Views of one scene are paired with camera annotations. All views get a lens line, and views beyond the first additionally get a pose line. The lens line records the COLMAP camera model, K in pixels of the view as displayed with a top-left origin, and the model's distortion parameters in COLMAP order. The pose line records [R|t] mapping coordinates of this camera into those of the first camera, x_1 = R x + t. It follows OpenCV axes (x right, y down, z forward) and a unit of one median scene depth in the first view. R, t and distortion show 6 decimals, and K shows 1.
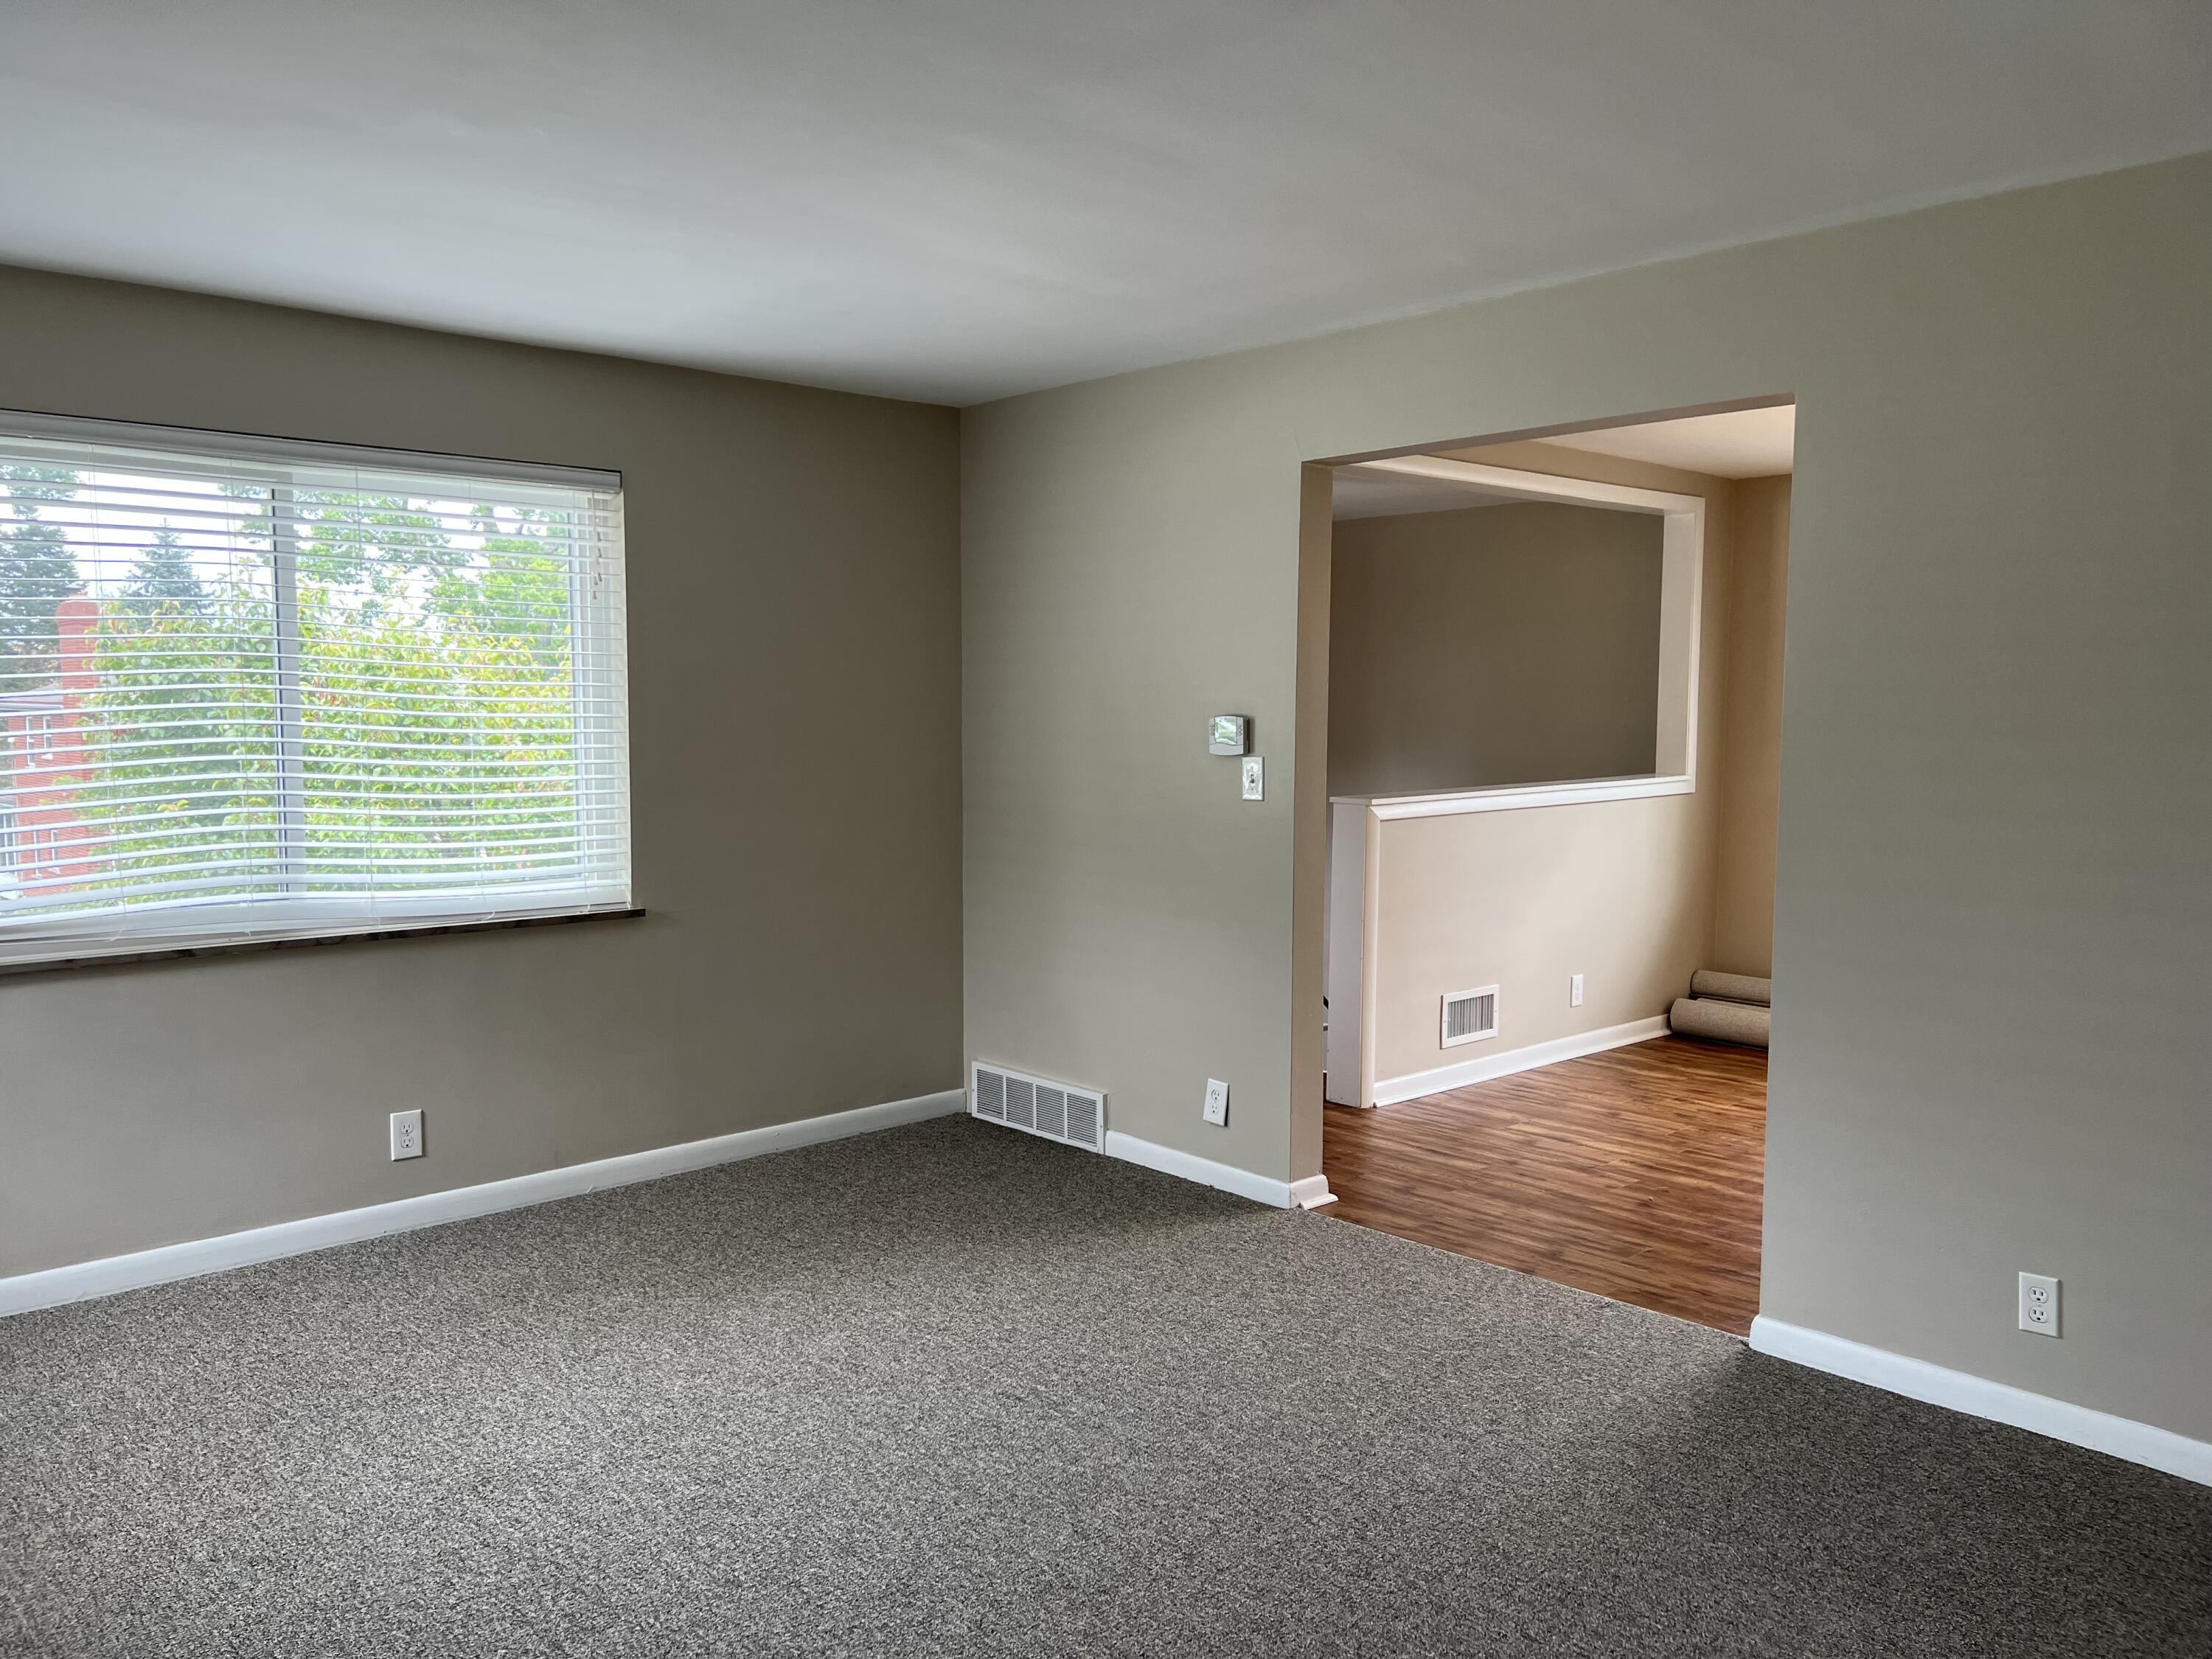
lens RADIAL K [[1657.3, 0, 1094.4], [0, 1657.3, 835.3], [0, 0, 1]] dist [0.032588, -0.039589]
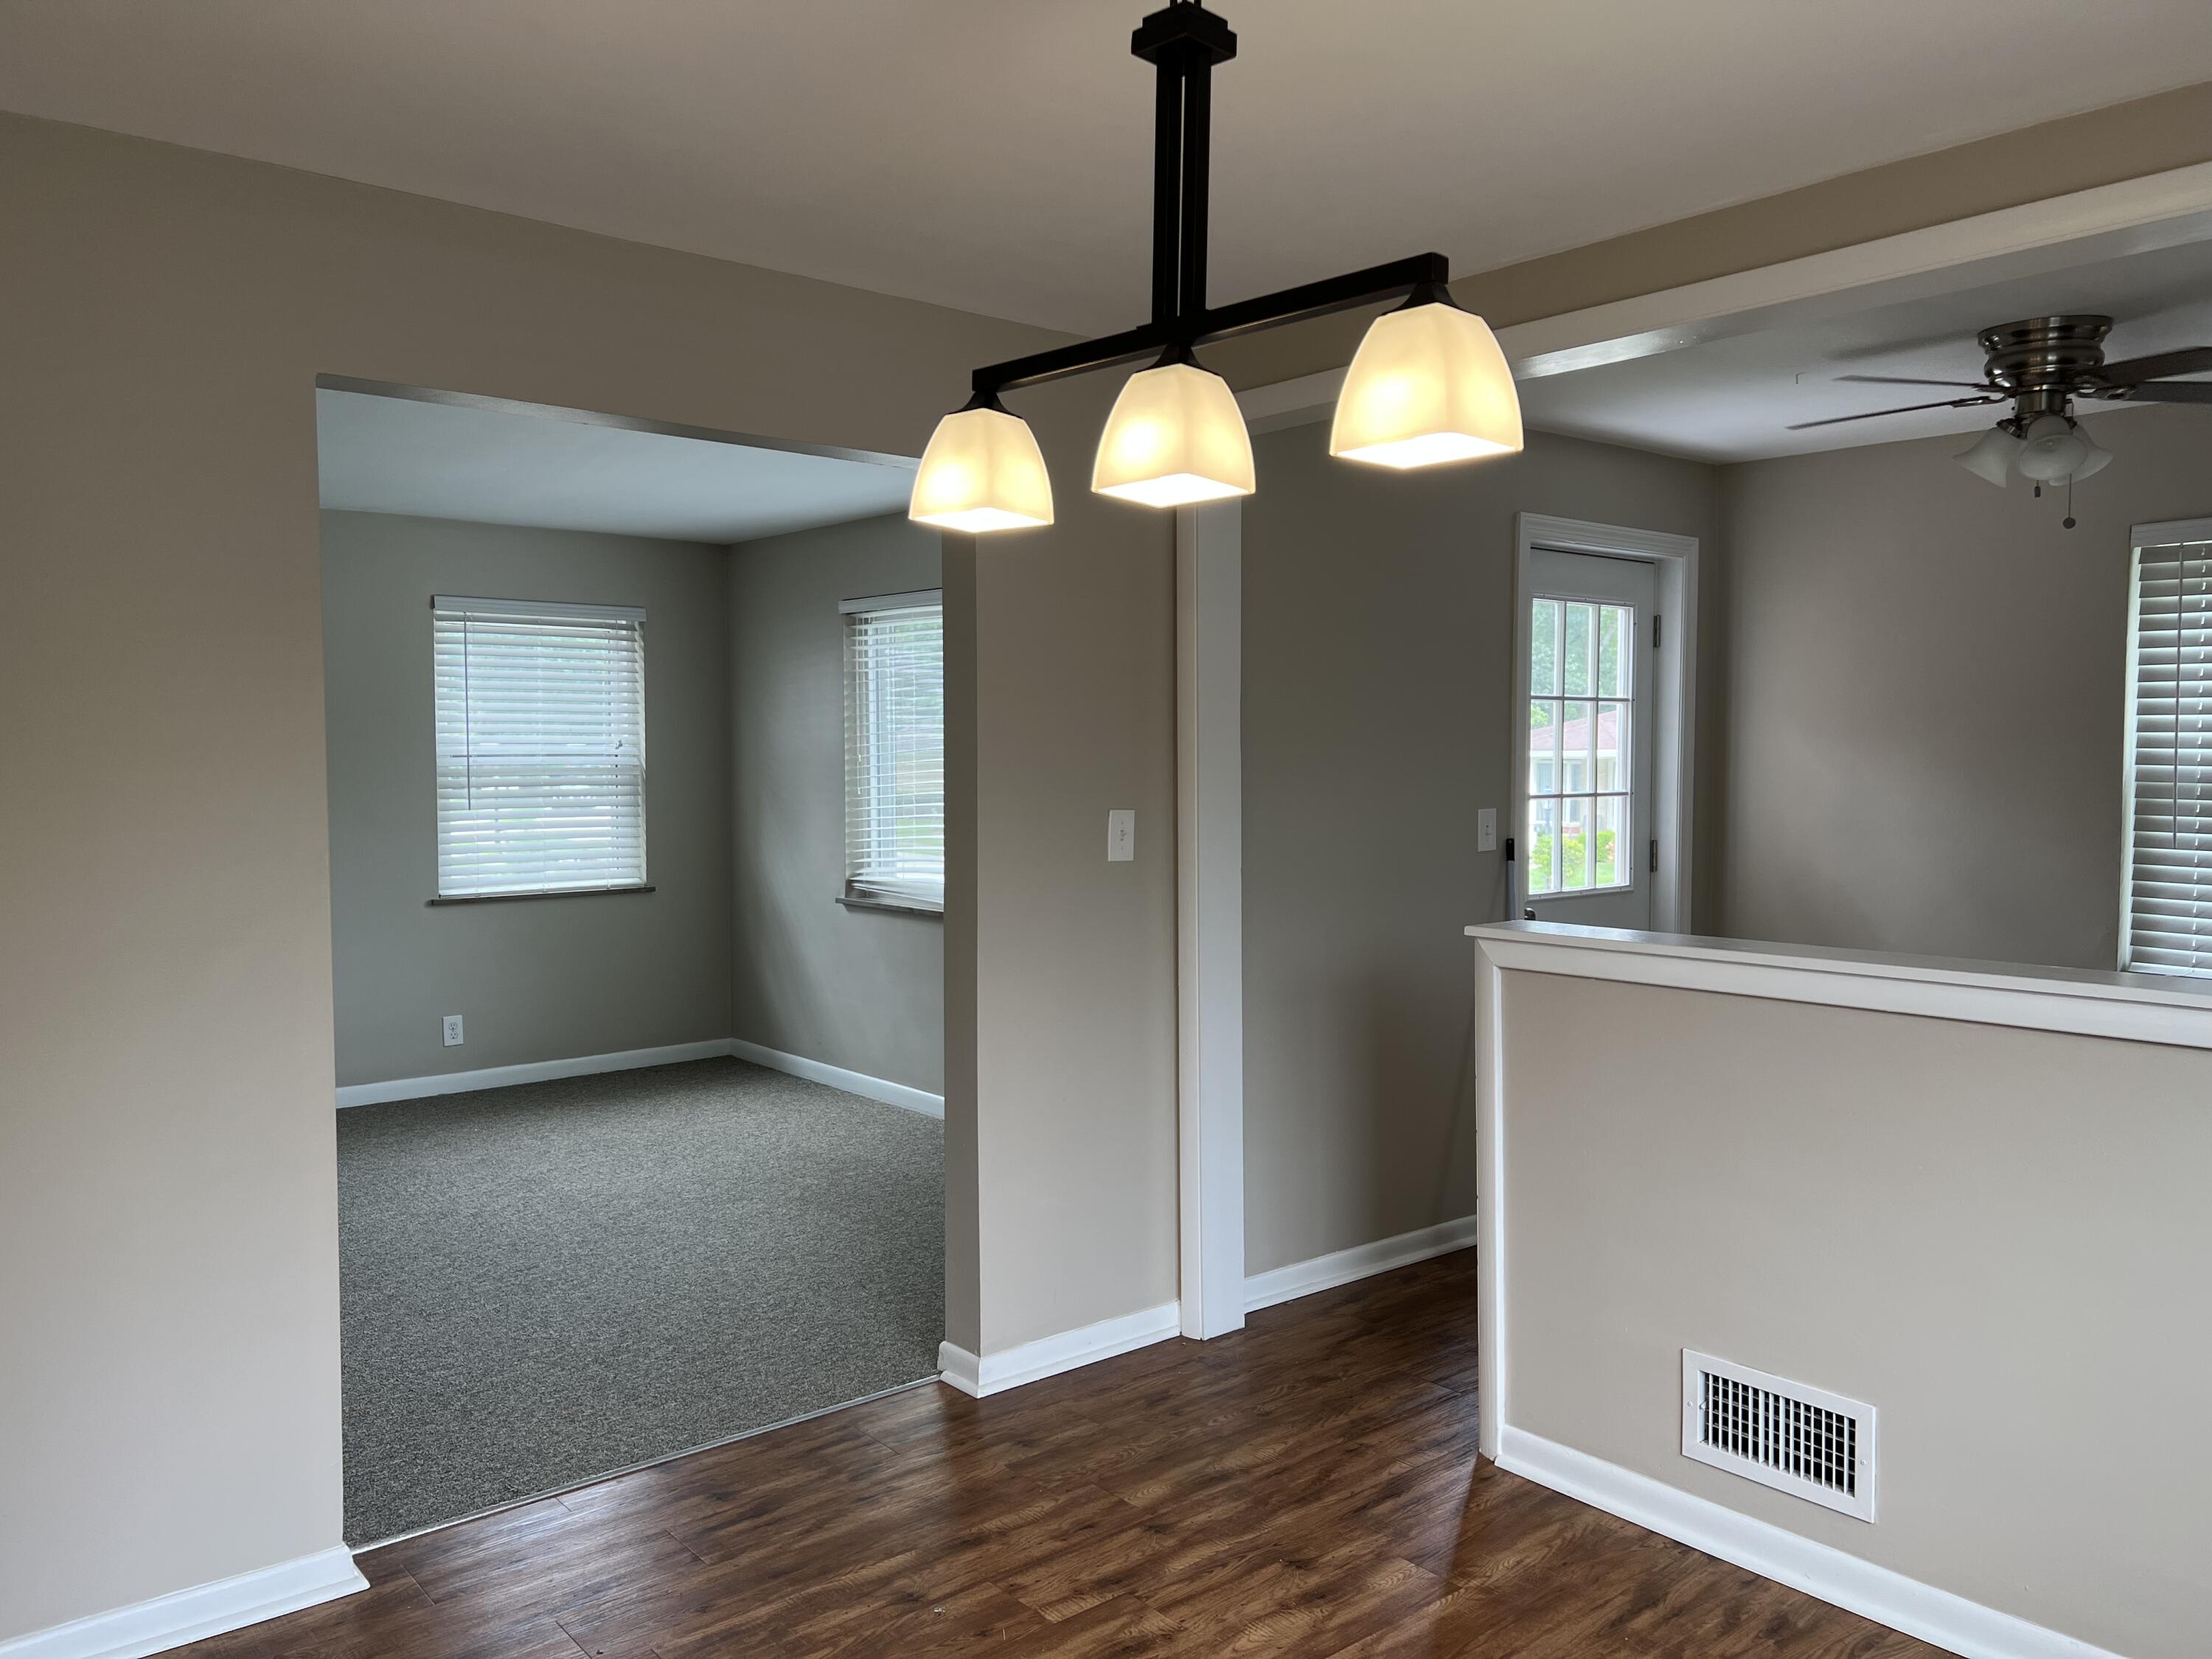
lens RADIAL K [[1657.3, 0, 1152.9], [0, 1657.3, 820.6], [0, 0, 1]] dist [0.032588, -0.039589]
pose [[-0.008732, 0.040701, -0.999133, 0.856496], [-0.094179, 0.994696, 0.041344, -0.084249], [0.995517, 0.094458, -0.004853, 0.990751]]
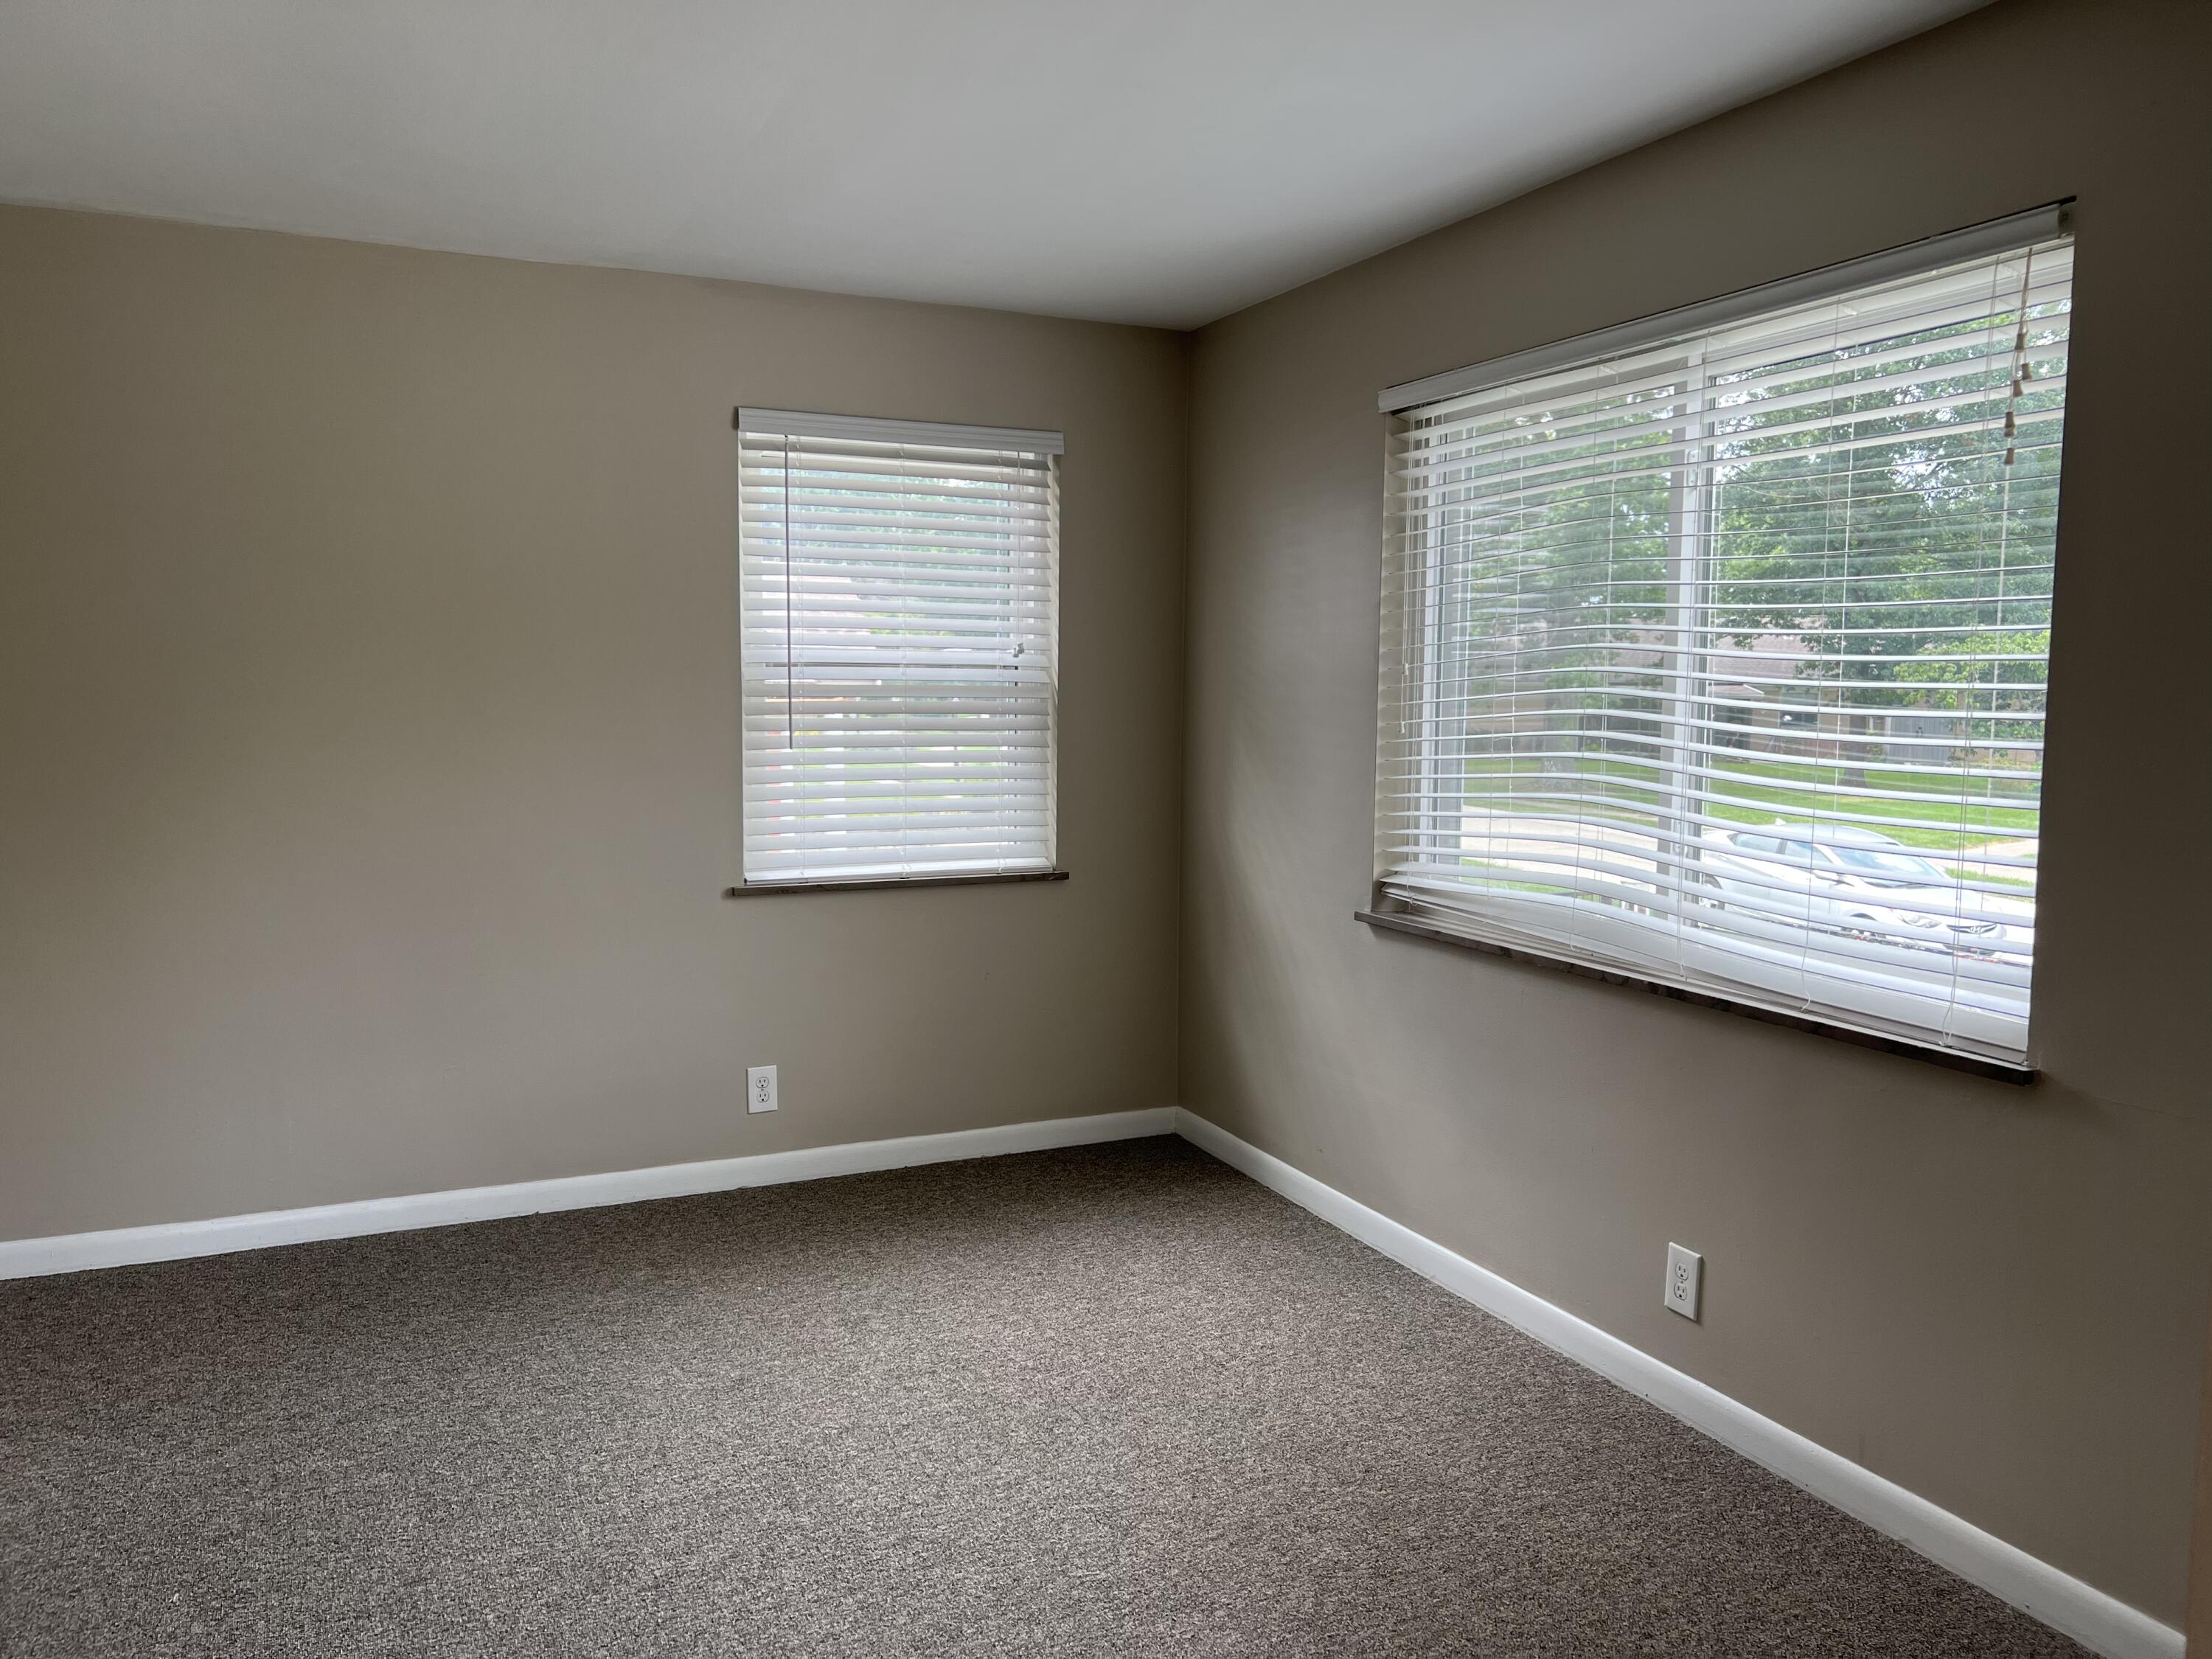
lens RADIAL K [[1657.3, 0, 1106.3], [0, 1657.3, 833.8], [0, 0, 1]] dist [0.032588, -0.039589]
pose [[-0.303640, 0.080009, -0.949422, 0.273615], [-0.098315, 0.988518, 0.114746, -0.055670], [0.947701, 0.128184, -0.292287, 0.841747]]
